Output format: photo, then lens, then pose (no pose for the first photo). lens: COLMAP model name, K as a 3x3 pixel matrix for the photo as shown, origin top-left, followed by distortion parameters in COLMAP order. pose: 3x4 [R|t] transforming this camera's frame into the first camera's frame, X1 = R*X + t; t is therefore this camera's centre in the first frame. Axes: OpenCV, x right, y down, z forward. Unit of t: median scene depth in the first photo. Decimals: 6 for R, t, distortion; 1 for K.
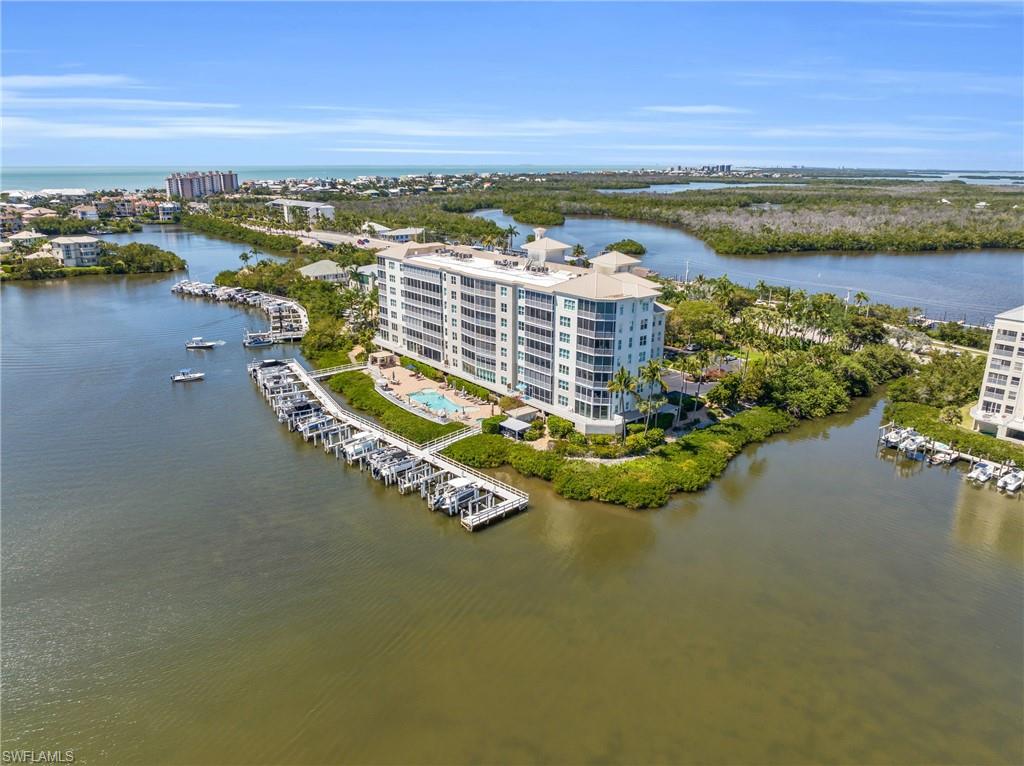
lens RADIAL K [[727.4, 0, 512.0], [0, 727.4, 383.0], [0, 0, 1]] dist [-0.035344, 0.003267]
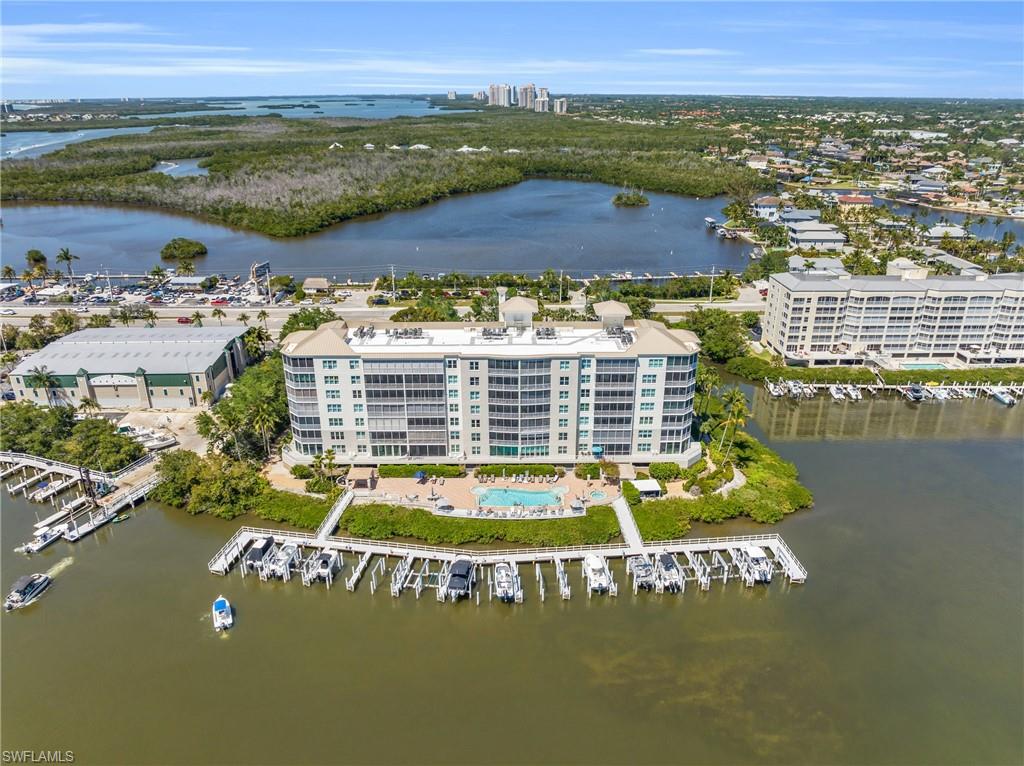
lens RADIAL K [[727.4, 0, 512.0], [0, 727.4, 383.0], [0, 0, 1]] dist [-0.035344, 0.003267]
pose [[0.613866, -0.302633, 0.729096, -0.722043], [0.233461, 0.951881, 0.198543, -0.291844], [-0.754098, 0.048336, 0.654980, 0.379729]]
